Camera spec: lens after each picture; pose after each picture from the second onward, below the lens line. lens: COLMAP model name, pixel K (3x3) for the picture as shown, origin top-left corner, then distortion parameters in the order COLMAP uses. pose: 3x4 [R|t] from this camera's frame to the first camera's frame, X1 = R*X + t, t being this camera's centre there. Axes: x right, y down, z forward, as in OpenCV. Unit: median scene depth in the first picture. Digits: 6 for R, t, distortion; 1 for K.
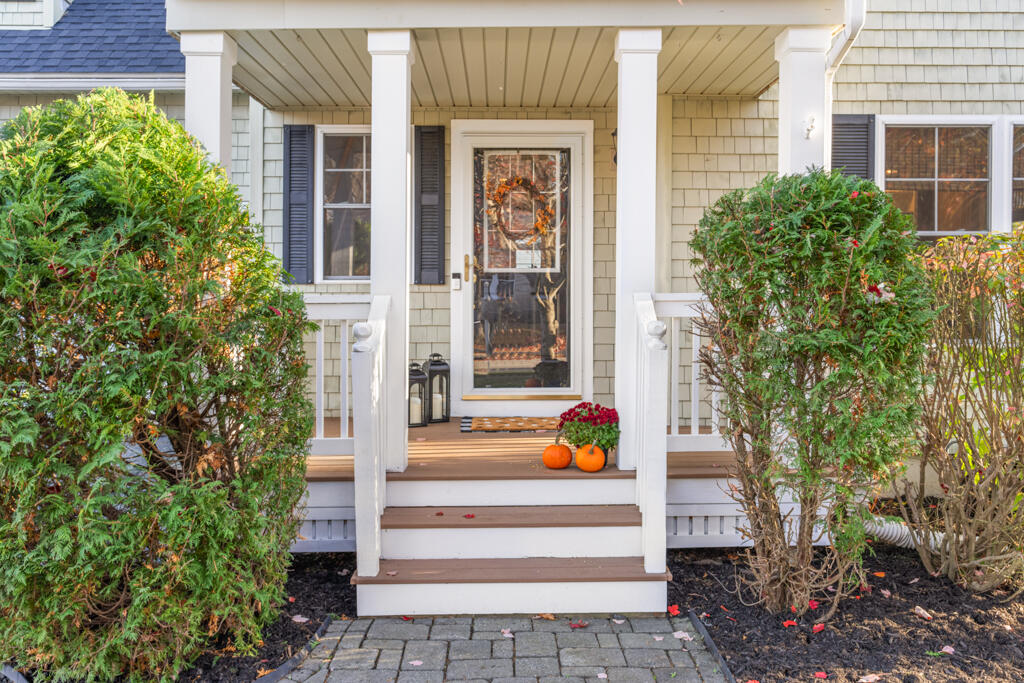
lens RADIAL K [[829.2, 0, 513.1], [0, 829.2, 316.2], [0, 0, 1]] dist [-0.003966, -0.004734]
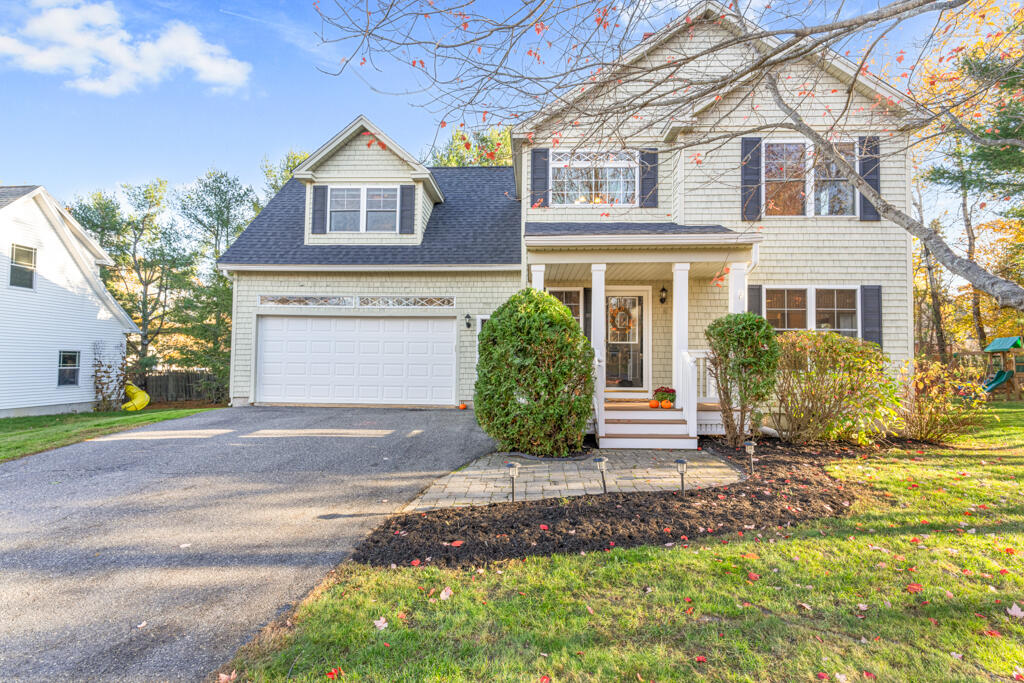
lens RADIAL K [[491.3, 0, 512.0], [0, 491.3, 341.5], [0, 0, 1]] dist [0.002598, 0.000216]
pose [[0.998083, 0.004895, -0.061700, -0.347568], [-0.008726, 0.998039, -0.061978, 0.057899], [0.061276, 0.062397, 0.996169, -0.798401]]
